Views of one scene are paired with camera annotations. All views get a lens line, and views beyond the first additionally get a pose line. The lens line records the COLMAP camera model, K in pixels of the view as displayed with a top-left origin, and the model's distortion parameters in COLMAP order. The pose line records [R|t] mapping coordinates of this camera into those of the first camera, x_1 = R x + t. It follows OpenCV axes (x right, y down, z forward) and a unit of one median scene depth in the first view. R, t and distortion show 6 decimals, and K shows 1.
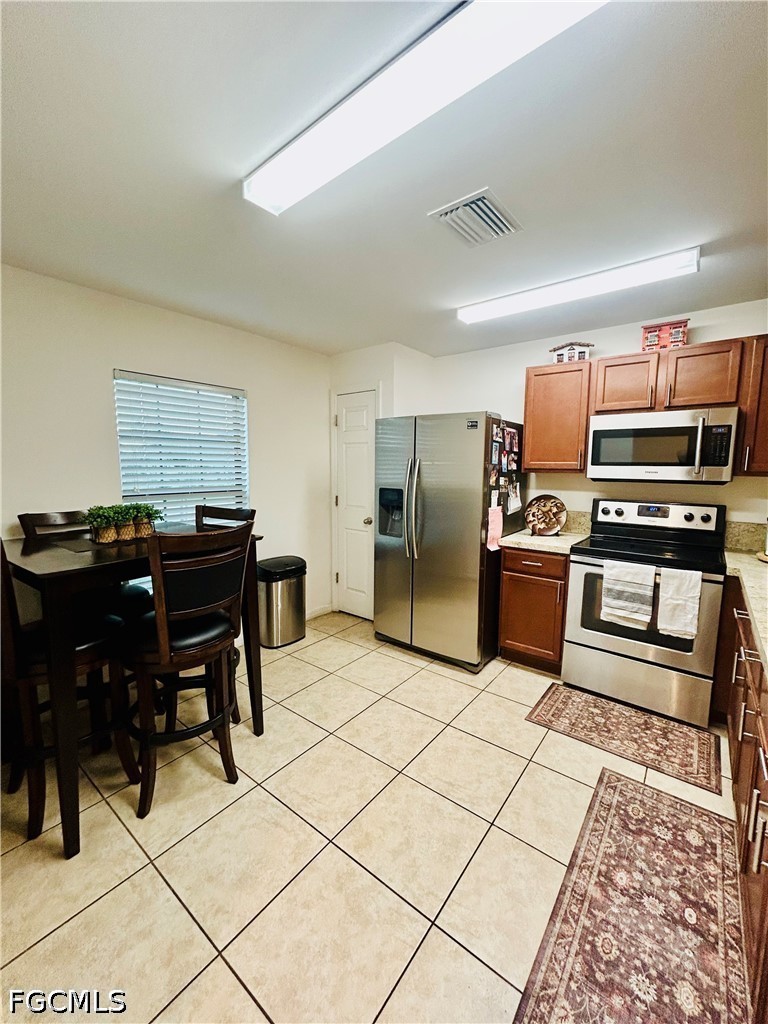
lens RADIAL K [[411.5, 0, 384.0], [0, 411.5, 512.0], [0, 0, 1]] dist [-0.001577, 0.000971]
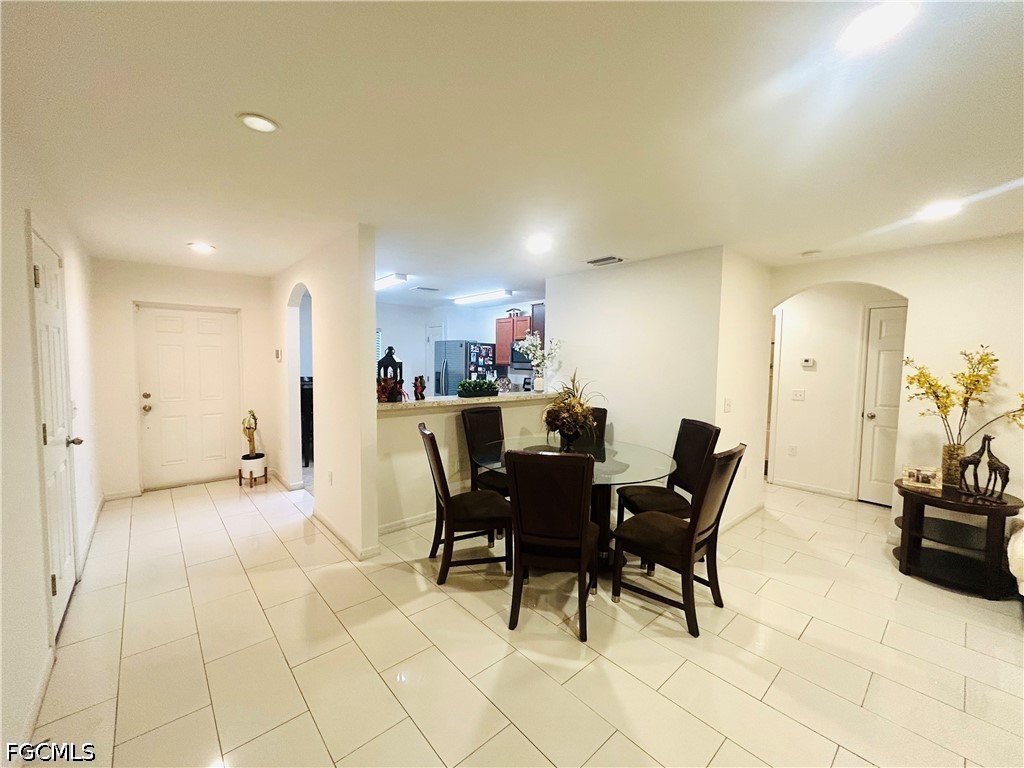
lens RADIAL K [[411.5, 0, 512.4], [0, 411.5, 385.1], [0, 0, 1]] dist [-0.001577, 0.000971]
pose [[0.982877, 0.019973, -0.183178, 0.966422], [-0.030008, 0.998187, -0.052178, 0.139687], [0.181804, 0.056781, 0.981694, -1.323953]]
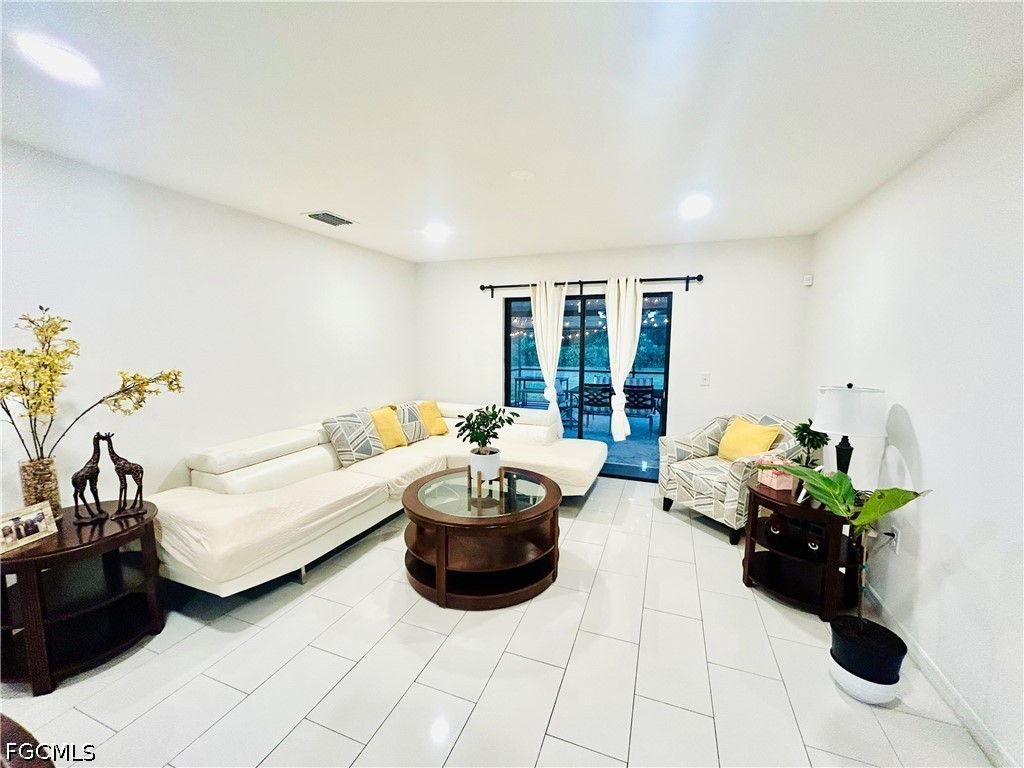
lens RADIAL K [[408.5, 0, 514.1], [0, 408.5, 385.6], [0, 0, 1]] dist [-0.001566, -0.000519]
pose [[-0.294534, -0.110515, 0.949229, 1.032522], [0.100981, 0.984130, 0.145911, 0.057450], [-0.950291, 0.138830, -0.278700, -0.607078]]
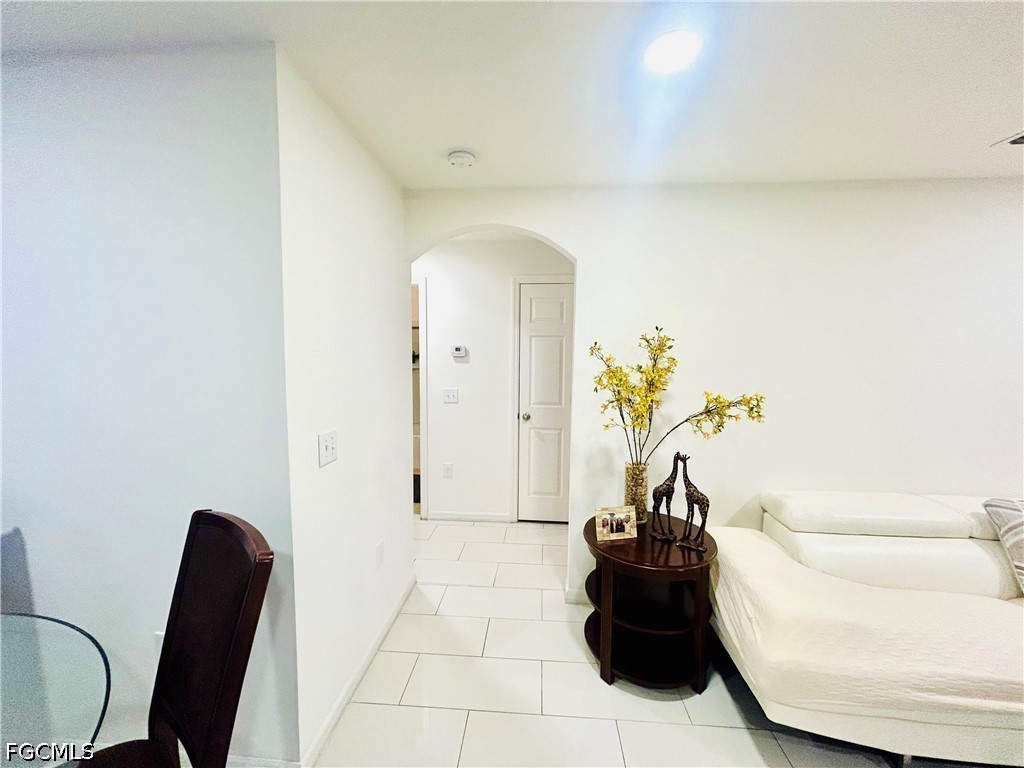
lens RADIAL K [[411.5, 0, 512.4], [0, 411.5, 385.1], [0, 0, 1]] dist [-0.001577, 0.000971]
pose [[0.832545, -0.042640, 0.552314, 1.305576], [0.059889, 0.998118, -0.013218, 0.046185], [-0.550711, 0.044082, 0.833531, -0.536204]]
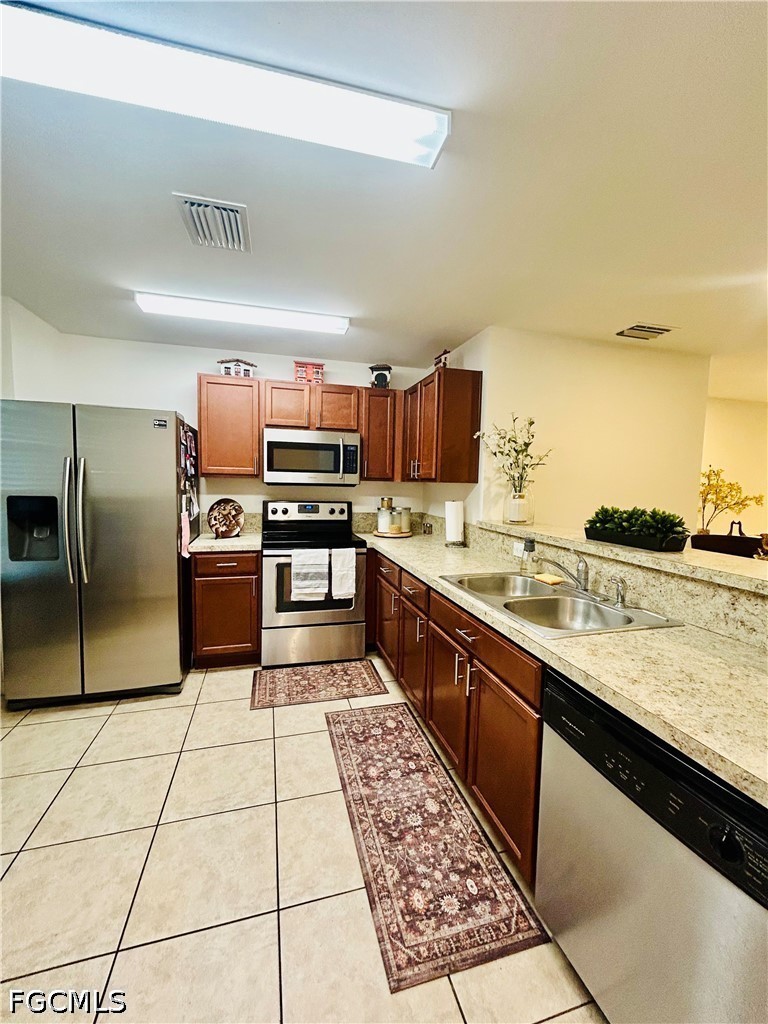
lens RADIAL K [[411.5, 0, 384.0], [0, 411.5, 512.0], [0, 0, 1]] dist [-0.001577, 0.000971]
pose [[0.593207, -0.055207, 0.803155, -0.237875], [0.075513, 0.997063, 0.012762, 0.010299], [-0.801500, 0.053078, 0.595634, 0.062296]]
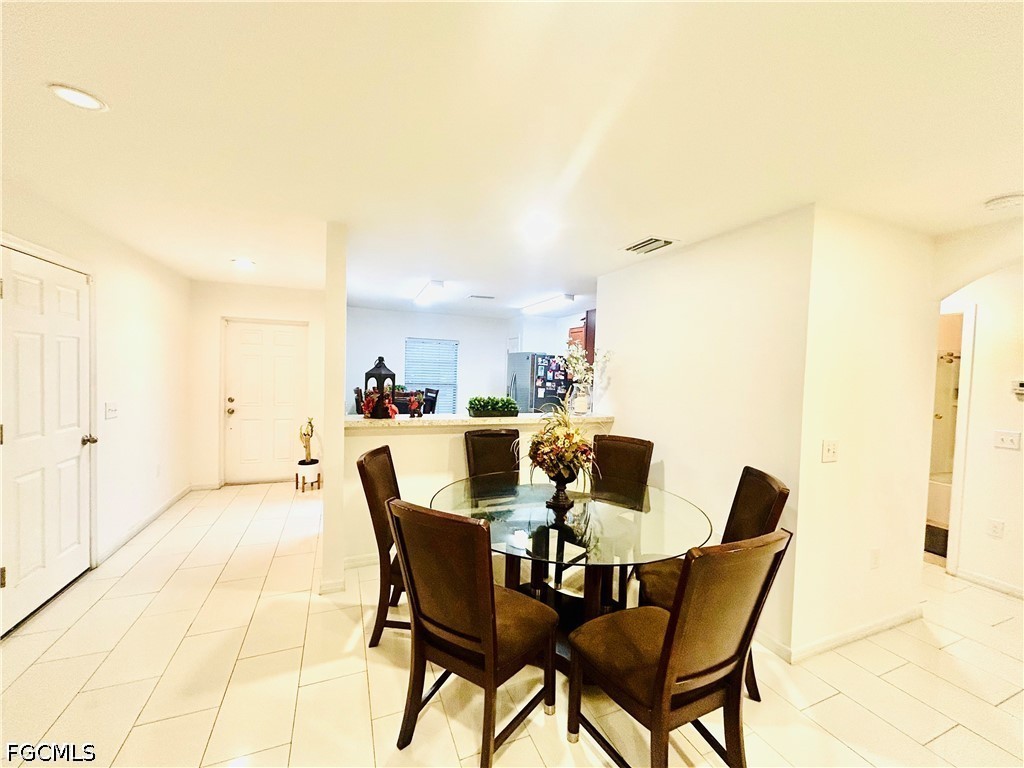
lens RADIAL K [[411.5, 0, 512.4], [0, 411.5, 385.1], [0, 0, 1]] dist [-0.001577, 0.000971]
pose [[0.867815, 0.039343, -0.495328, 1.255228], [-0.083523, 0.994226, -0.067363, 0.090584], [0.489818, 0.099830, 0.866090, -0.955517]]
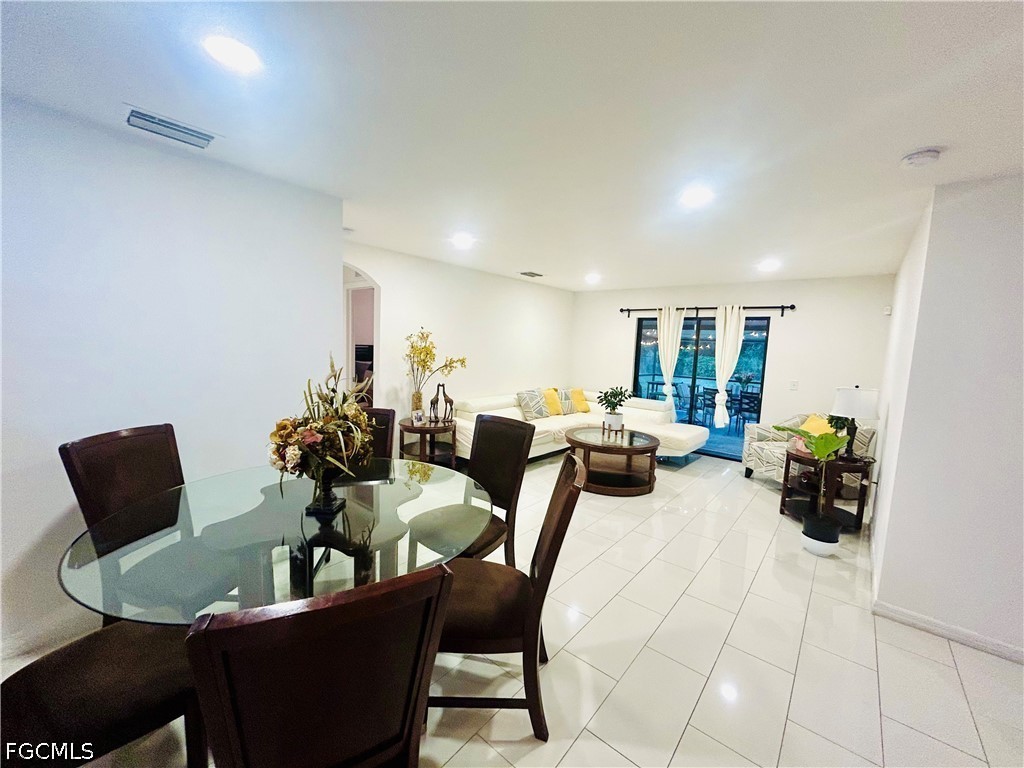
lens RADIAL K [[411.5, 0, 512.4], [0, 411.5, 385.1], [0, 0, 1]] dist [-0.001577, 0.000971]
pose [[0.041162, -0.105640, 0.993552, 0.272111], [0.071985, 0.992124, 0.102506, 0.029987], [-0.996556, 0.067302, 0.048442, -0.464137]]
